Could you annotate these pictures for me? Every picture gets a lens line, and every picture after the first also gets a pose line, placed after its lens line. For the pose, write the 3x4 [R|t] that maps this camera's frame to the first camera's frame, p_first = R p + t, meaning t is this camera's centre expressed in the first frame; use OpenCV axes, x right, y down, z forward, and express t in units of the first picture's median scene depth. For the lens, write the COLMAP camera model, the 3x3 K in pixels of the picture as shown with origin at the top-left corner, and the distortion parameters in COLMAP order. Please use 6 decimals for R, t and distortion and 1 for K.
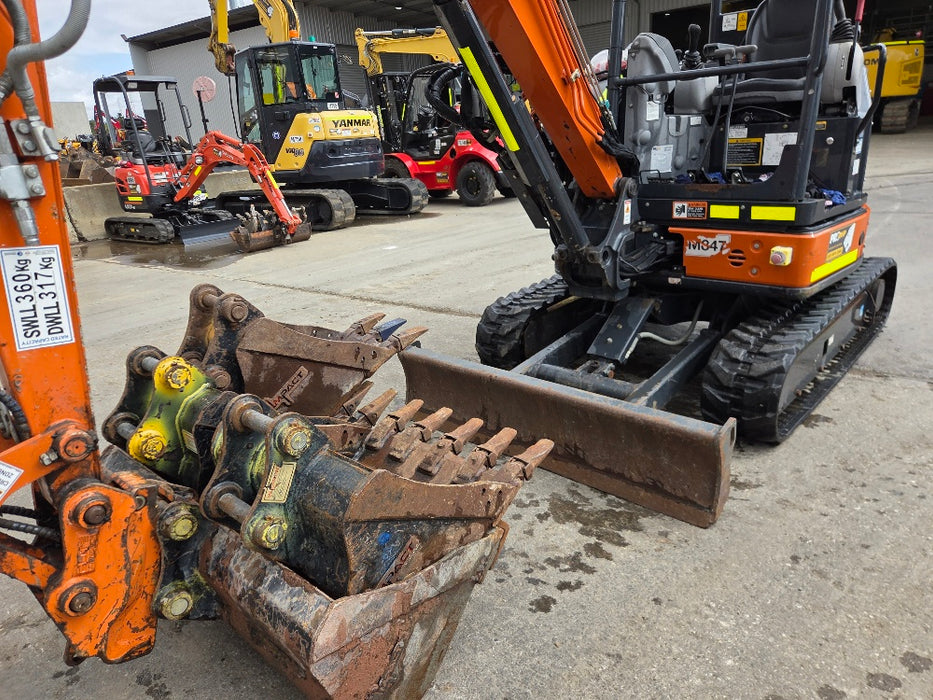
lens RADIAL K [[621.4, 0, 475.6], [0, 621.4, 346.9], [0, 0, 1]] dist [0.075579, -0.059383]
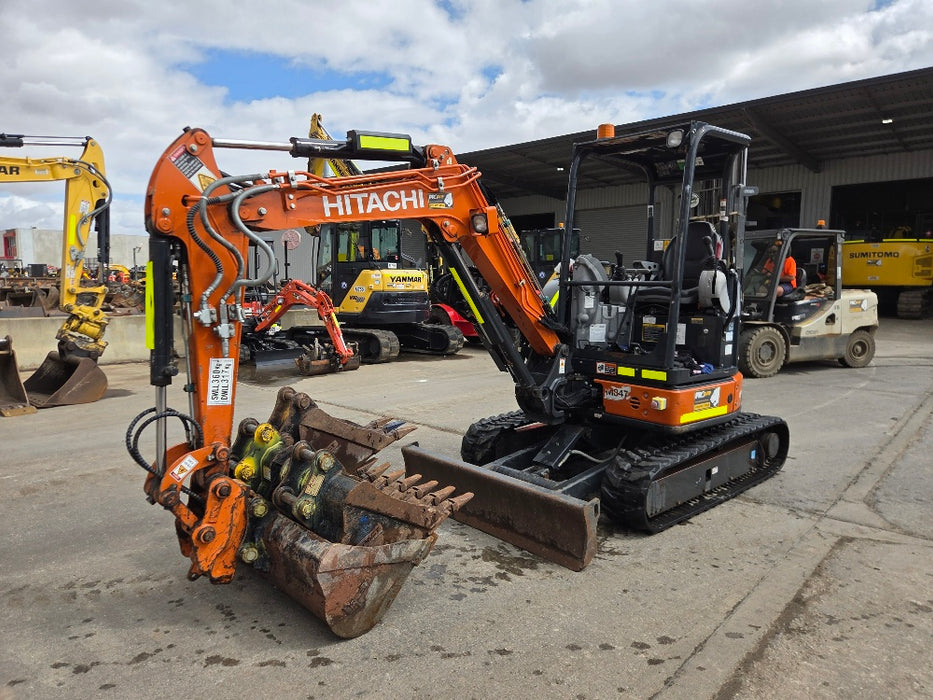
lens RADIAL K [[621.4, 0, 475.6], [0, 621.4, 346.9], [0, 0, 1]] dist [0.075579, -0.059383]
pose [[0.993861, 0.077091, -0.079355, 0.149140], [-0.092986, 0.970702, -0.221567, 0.089445], [0.059950, 0.227586, 0.971911, -0.468799]]
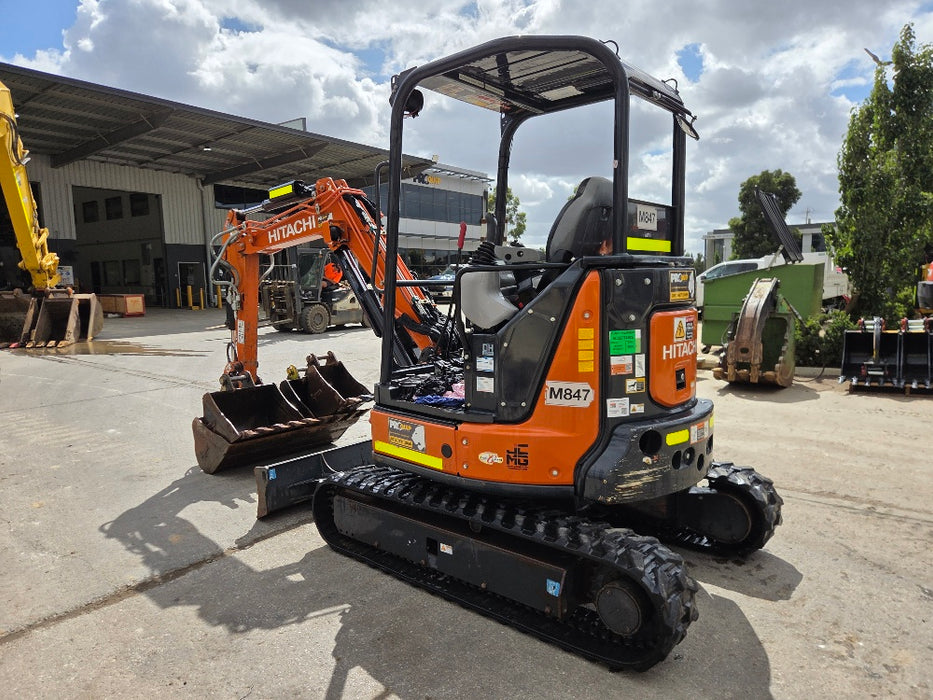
lens RADIAL K [[624.5, 0, 467.3], [0, 624.5, 355.3], [0, 0, 1]] dist [0.073911, -0.055710]
pose [[0.034103, 0.177918, -0.983454, 1.622736], [-0.327155, 0.931799, 0.157229, -0.498614], [0.944355, 0.316380, 0.089984, 0.951001]]
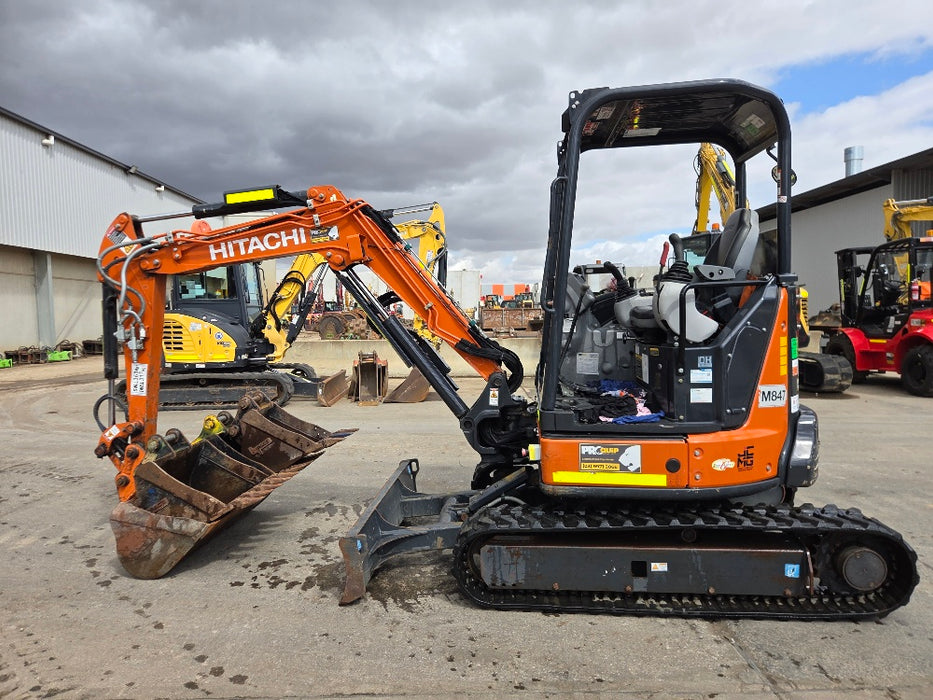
lens RADIAL K [[623.1, 0, 463.6], [0, 623.1, 348.4], [0, 0, 1]] dist [0.082088, -0.062336]
pose [[0.594900, 0.098980, -0.797682, 1.247518], [-0.279186, 0.956049, -0.089583, -0.176782], [0.753757, 0.275995, 0.596387, 0.129212]]
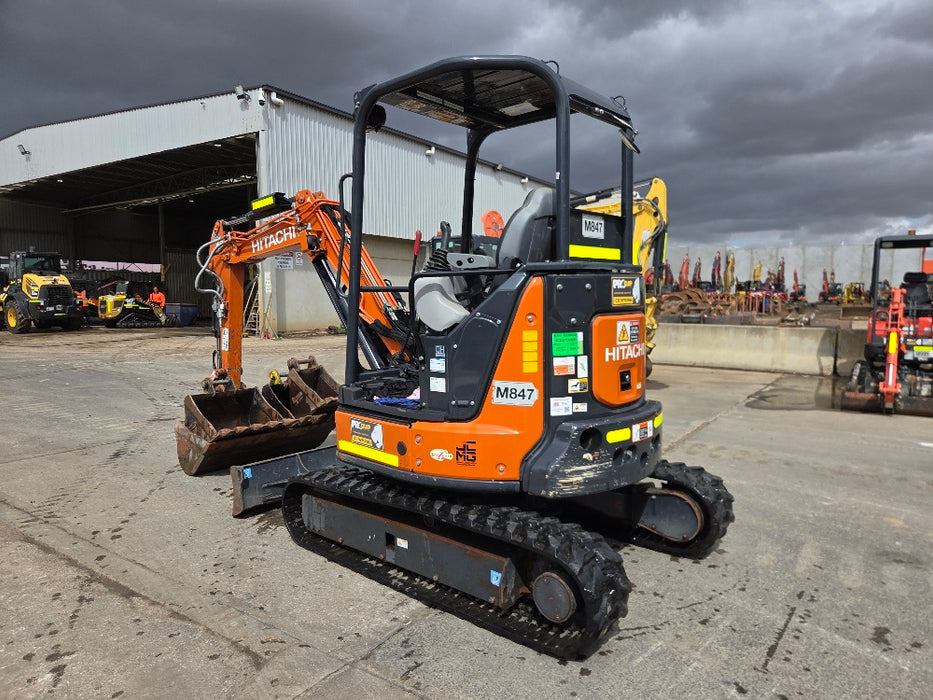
lens RADIAL K [[624.5, 0, 467.3], [0, 624.5, 355.3], [0, 0, 1]] dist [0.073911, -0.055710]
pose [[0.021512, 0.157664, -0.987258, 1.677417], [-0.327744, 0.934031, 0.142022, -0.518589], [0.944521, 0.320513, 0.071766, 1.038792]]
